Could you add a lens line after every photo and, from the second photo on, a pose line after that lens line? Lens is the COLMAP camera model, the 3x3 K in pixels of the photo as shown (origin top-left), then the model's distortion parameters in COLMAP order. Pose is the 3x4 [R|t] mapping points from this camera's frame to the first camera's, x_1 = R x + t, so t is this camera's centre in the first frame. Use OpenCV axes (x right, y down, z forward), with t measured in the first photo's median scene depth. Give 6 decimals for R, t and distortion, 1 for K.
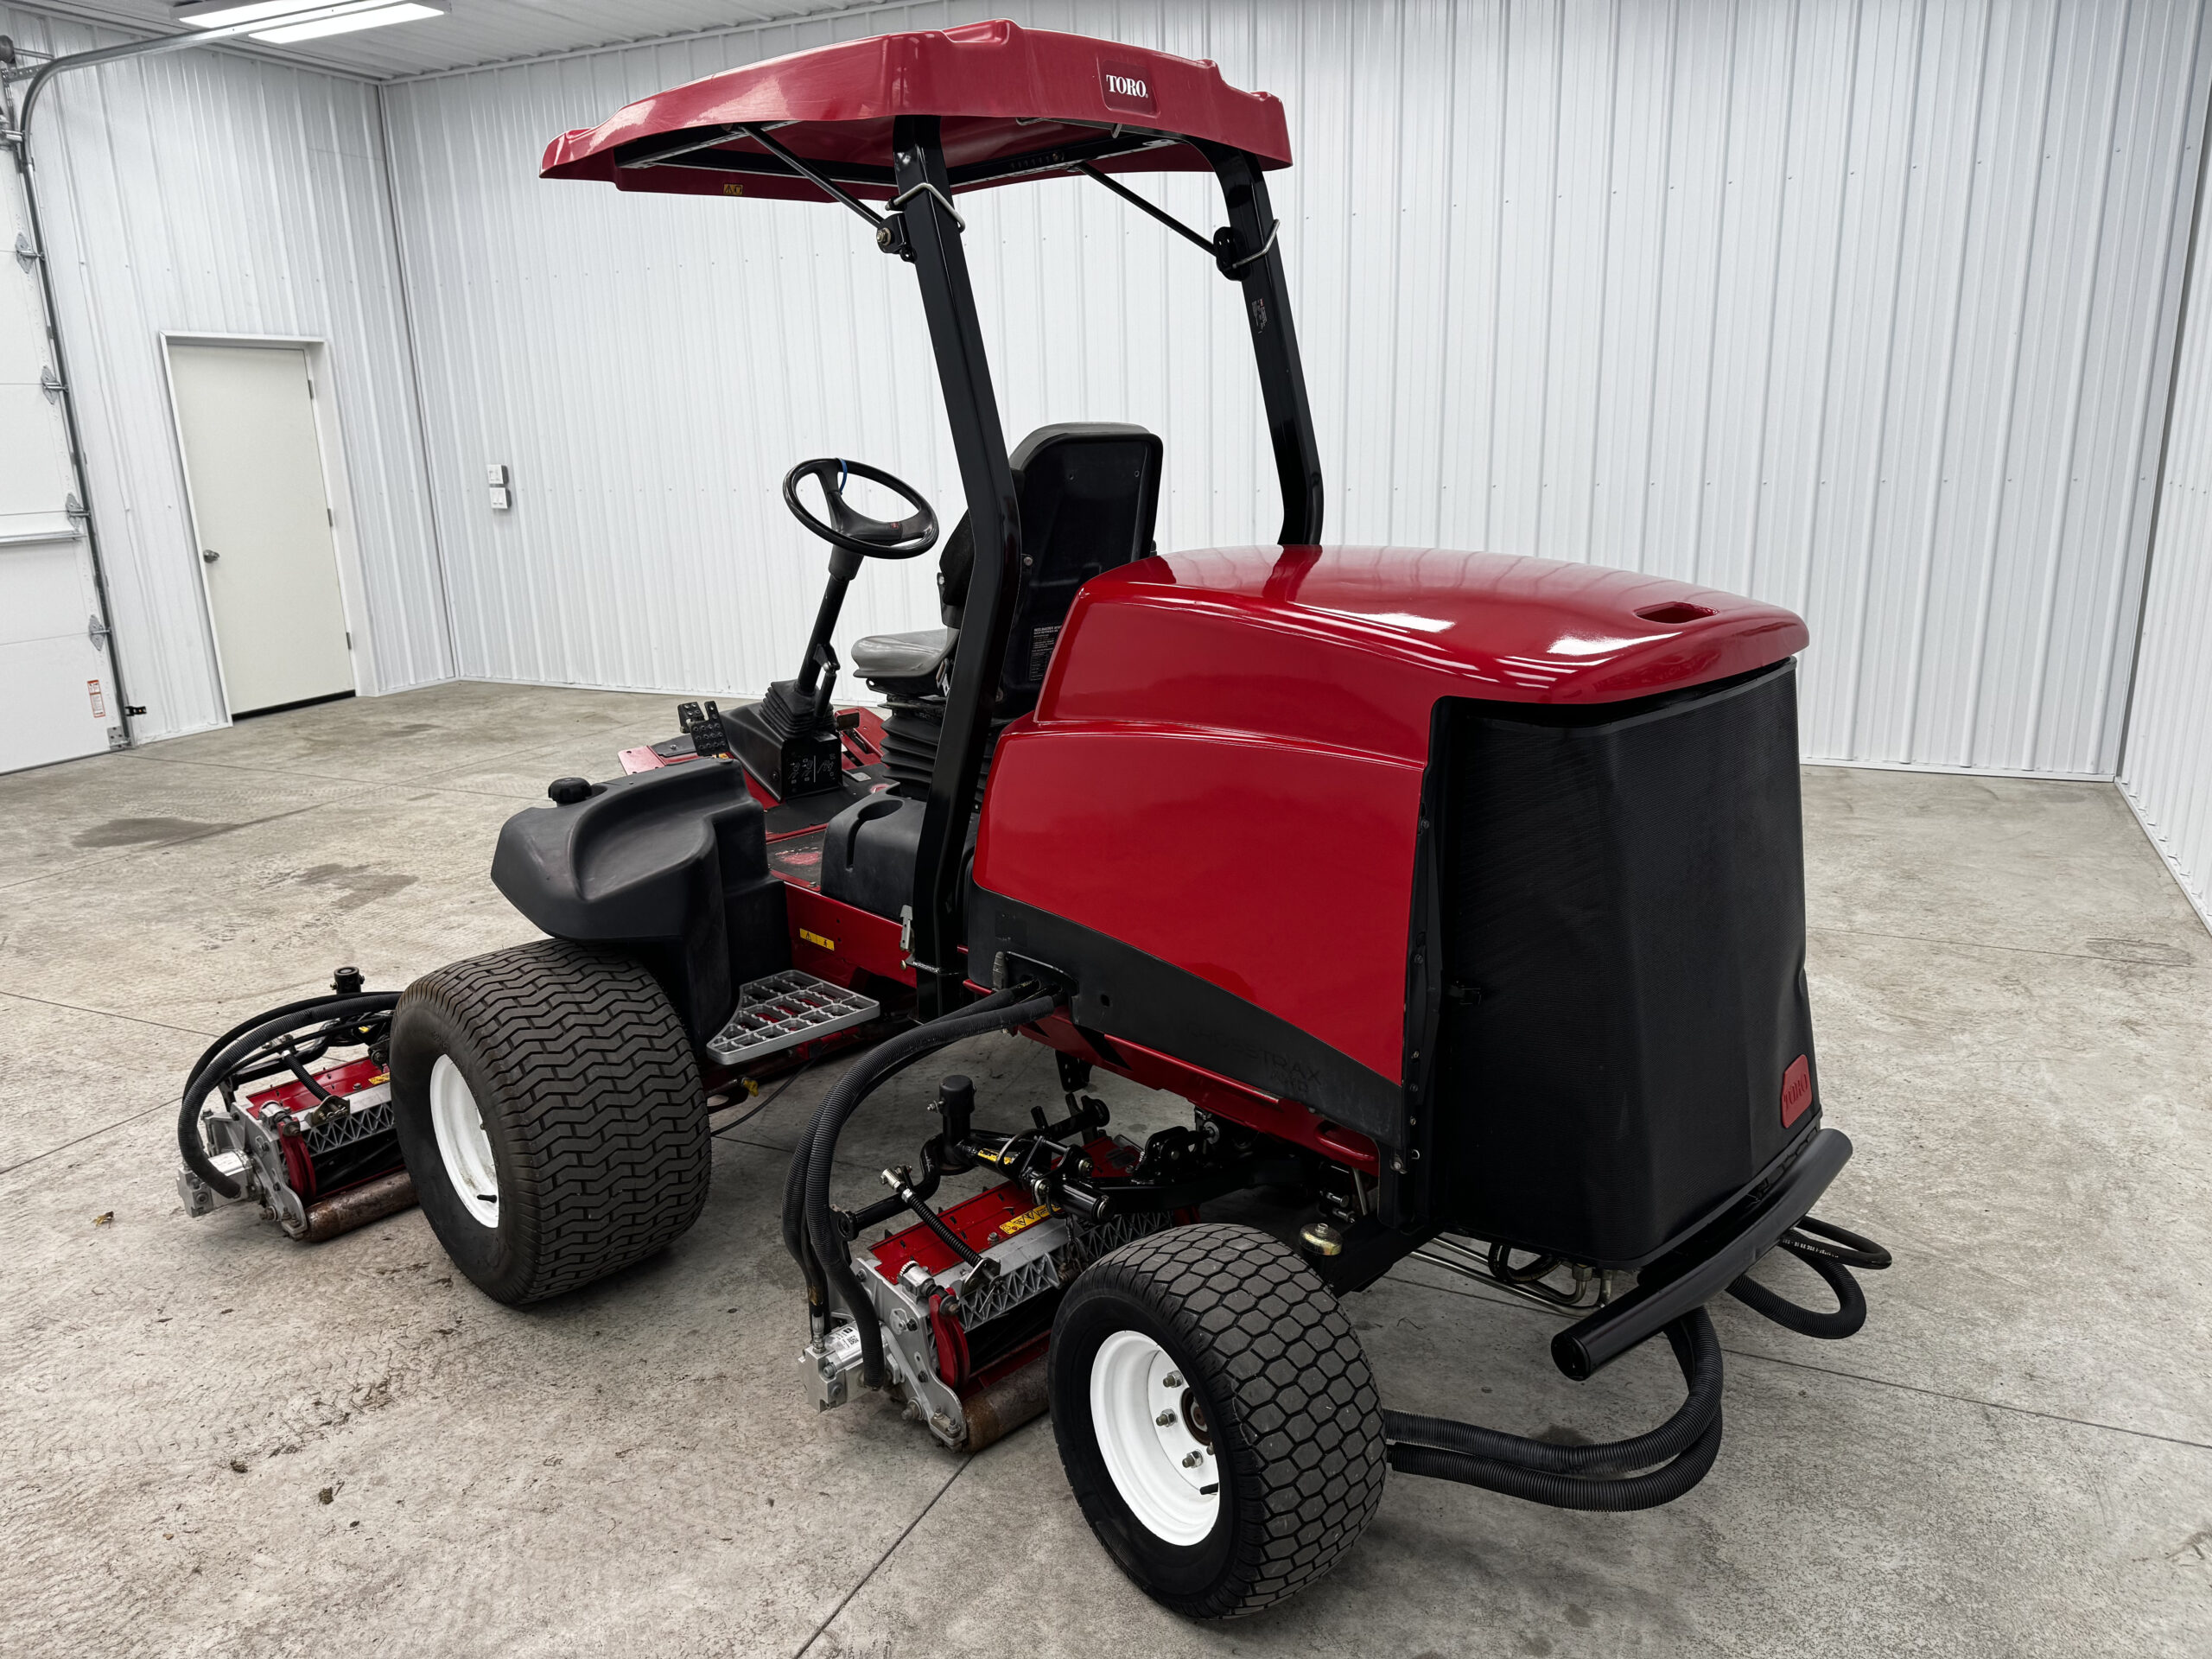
lens RADIAL K [[1548.5, 0, 1117.1], [0, 1548.5, 820.6], [0, 0, 1]] dist [0.050223, -0.062069]
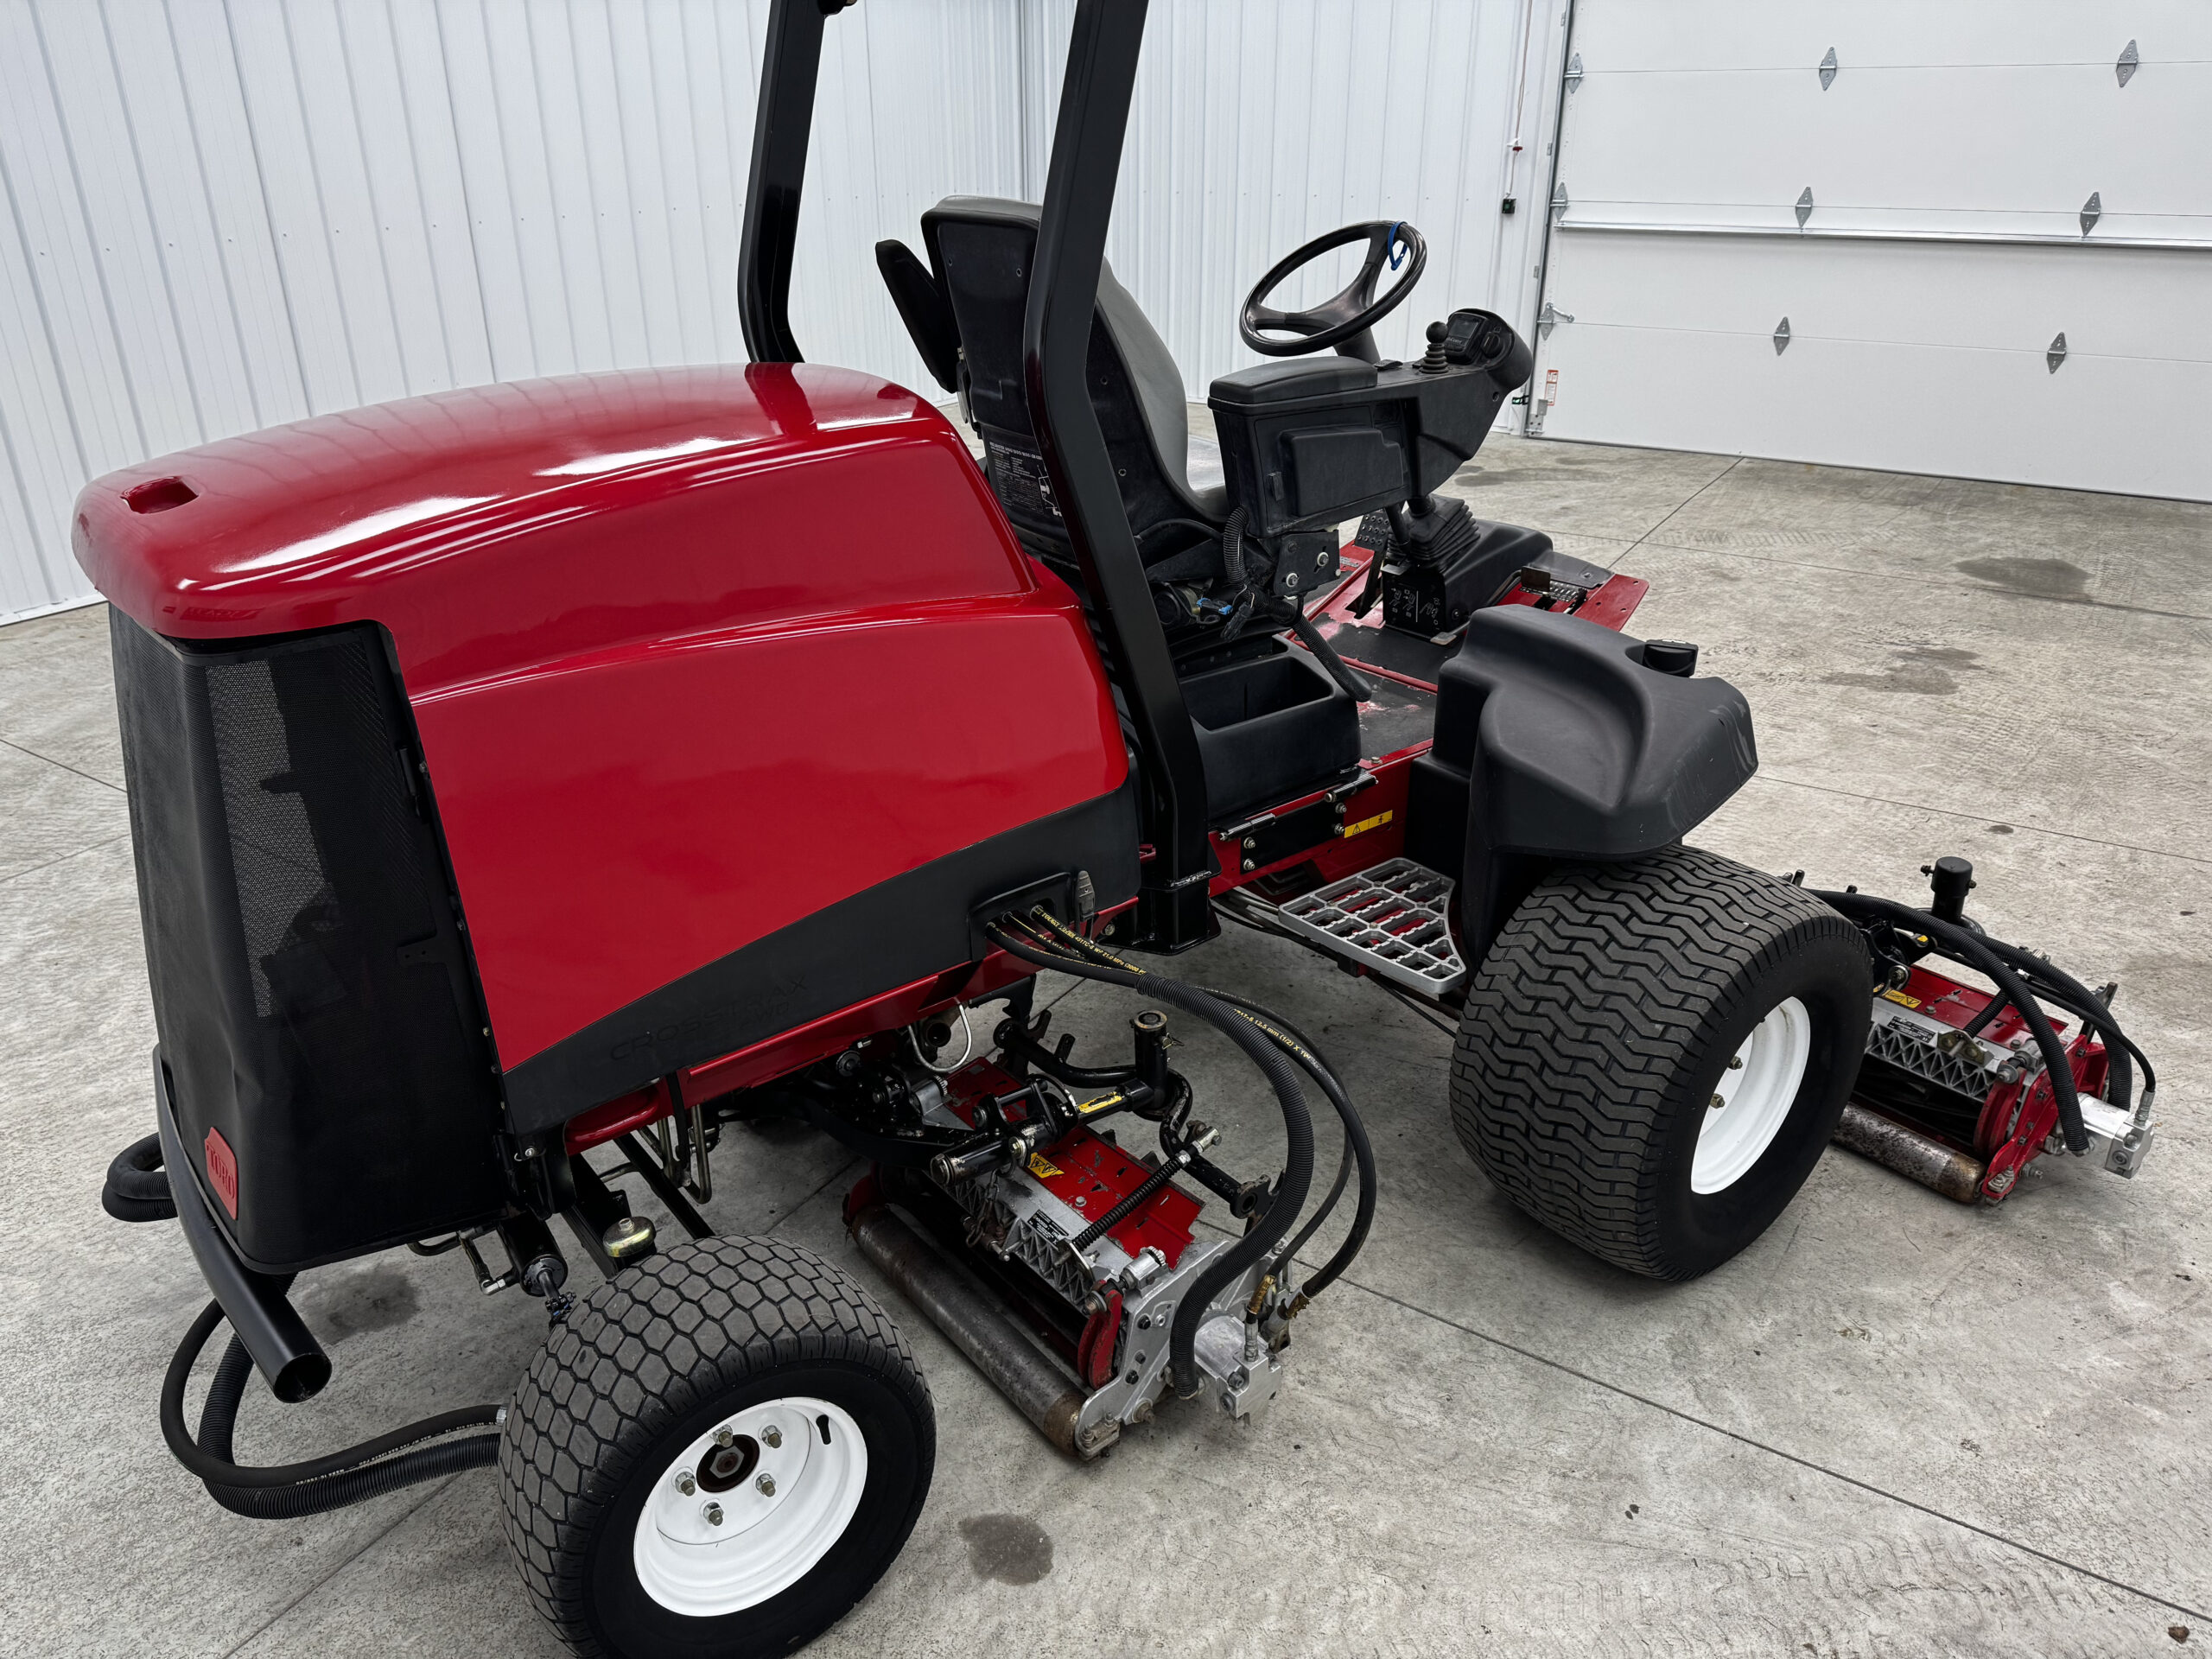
lens RADIAL K [[1548.5, 0, 1107.9], [0, 1548.5, 834.9], [0, 0, 1]] dist [0.050223, -0.062069]
pose [[-0.124426, 0.453747, -0.882401, 0.827440], [-0.260428, 0.843199, 0.470311, -0.372711], [0.957442, 0.288321, 0.013253, 1.144940]]
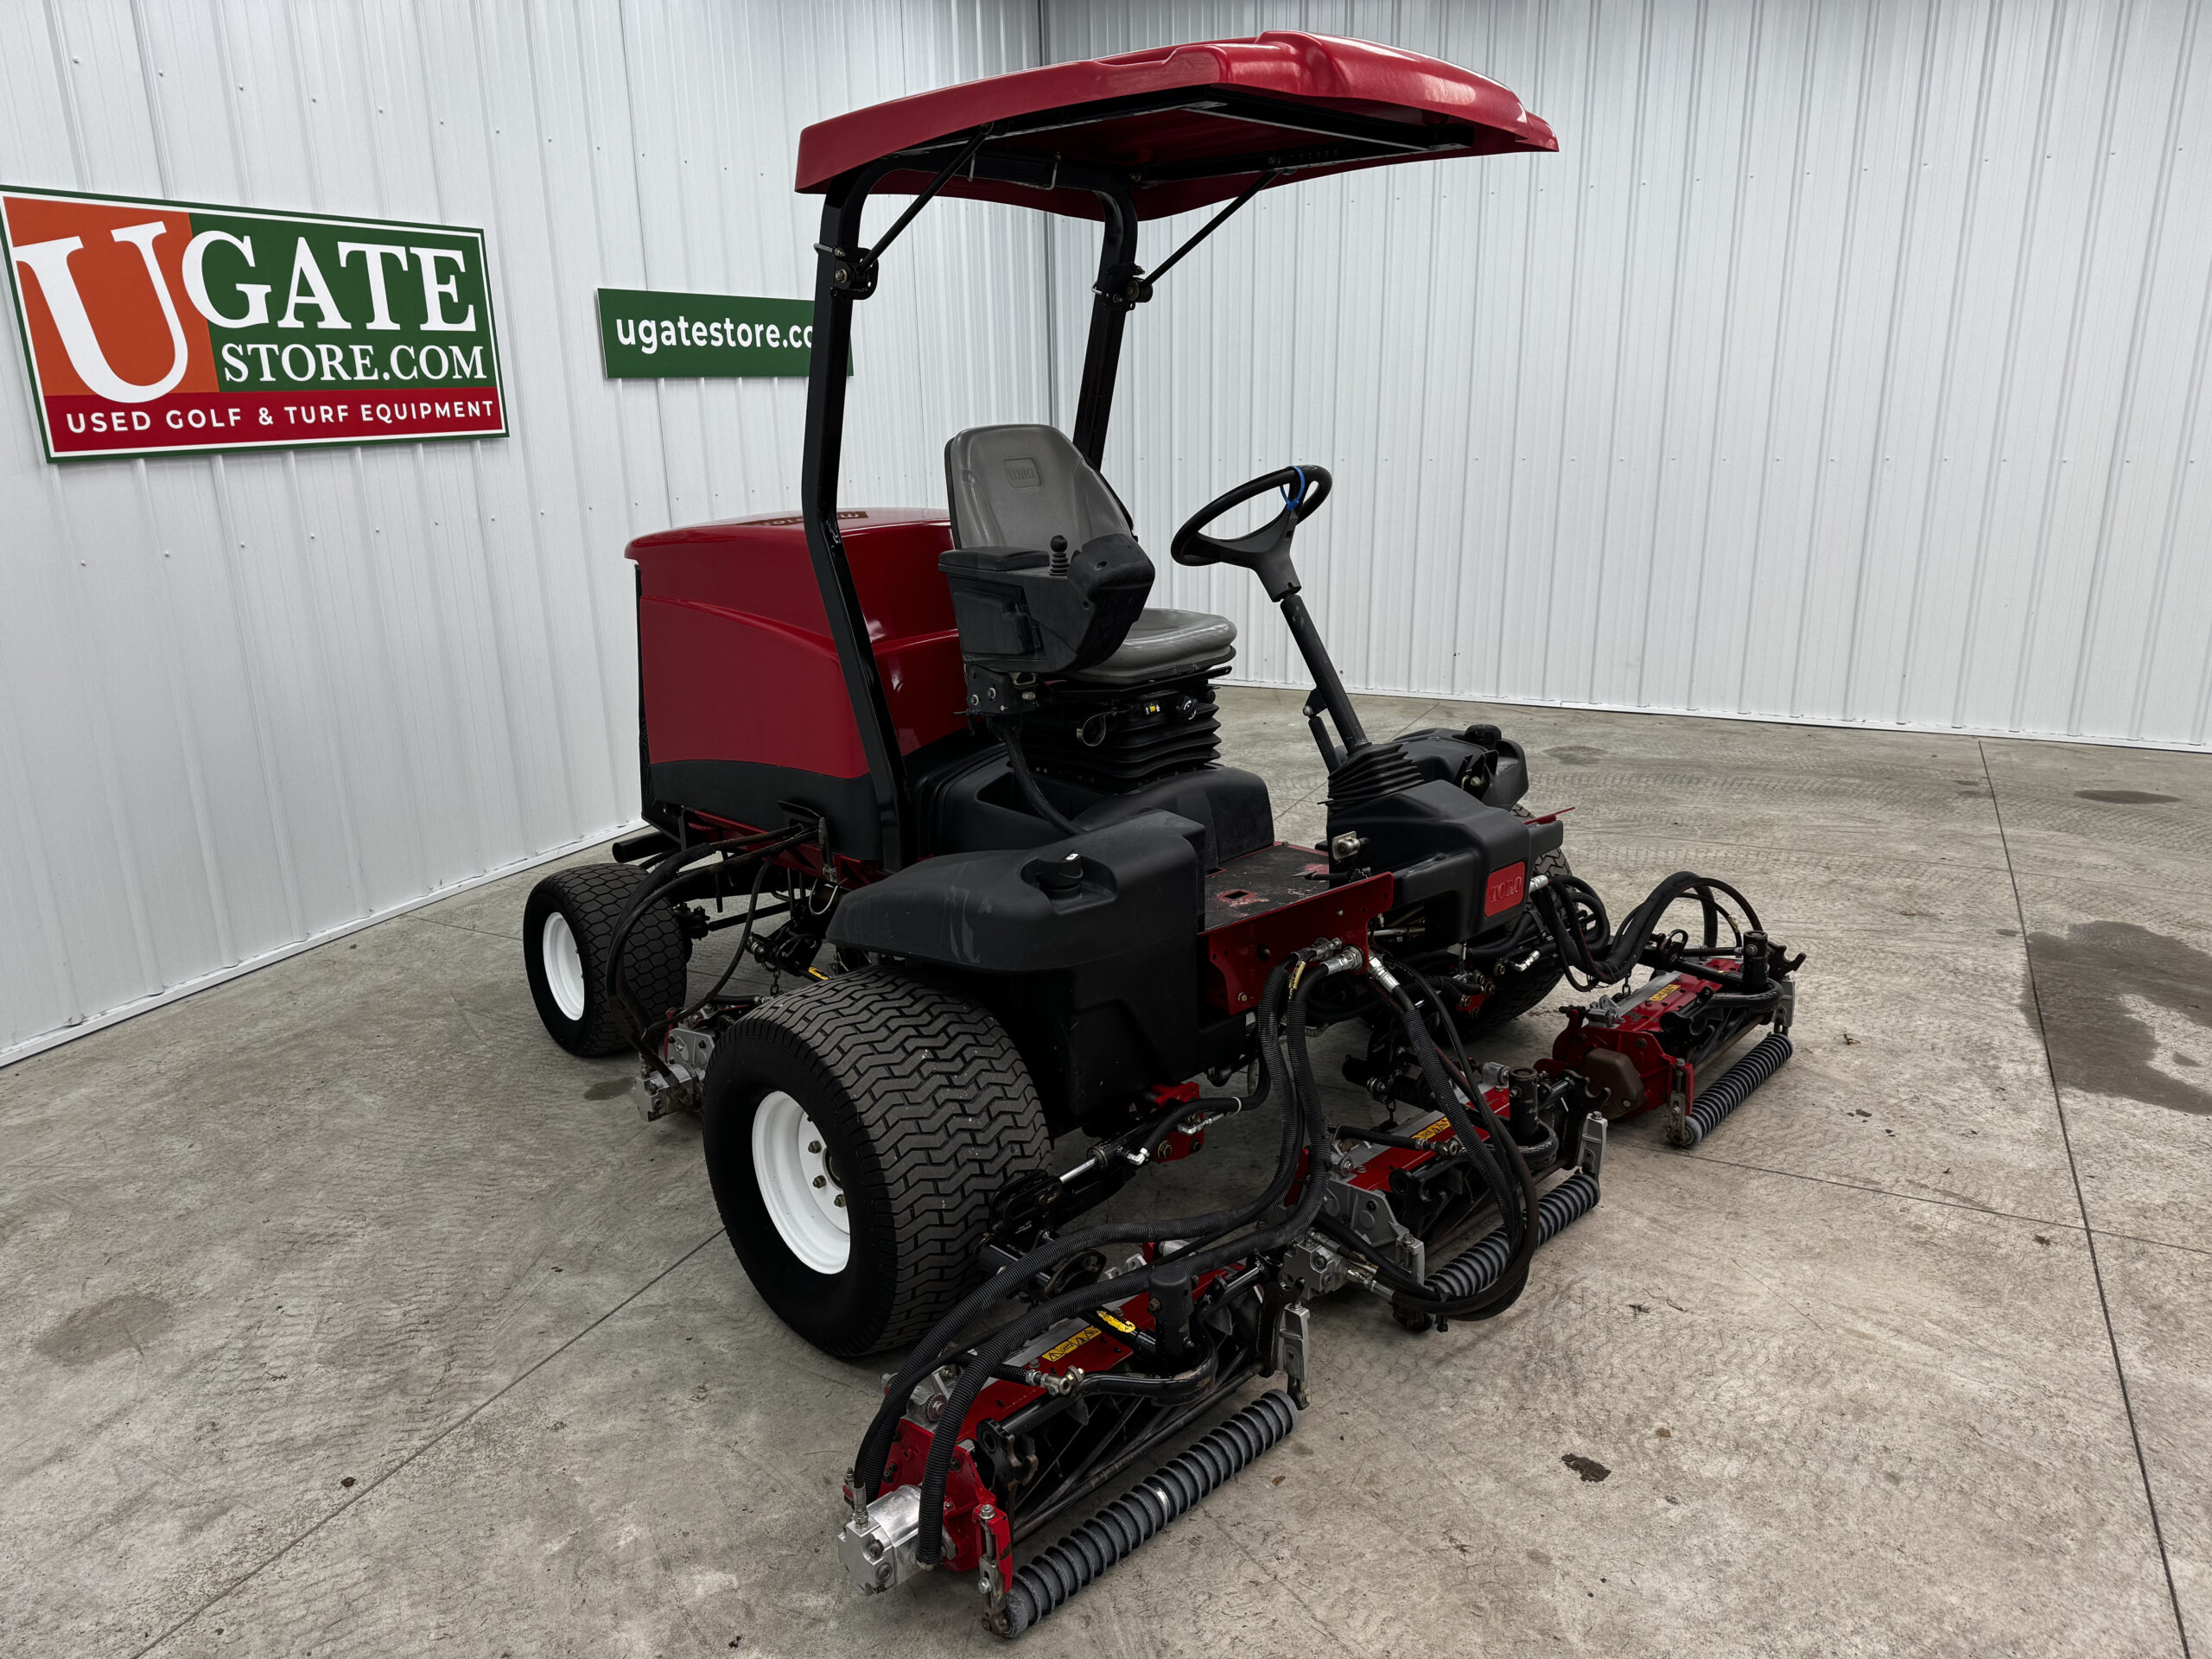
lens RADIAL K [[1548.5, 0, 1130.8], [0, 1548.5, 822.8], [0, 0, 1]] dist [0.050223, -0.062069]
pose [[-0.999117, 0.038894, 0.015893, -0.122764], [0.041532, 0.856967, 0.513695, -0.621080], [0.006360, 0.513901, -0.857826, 2.245372]]
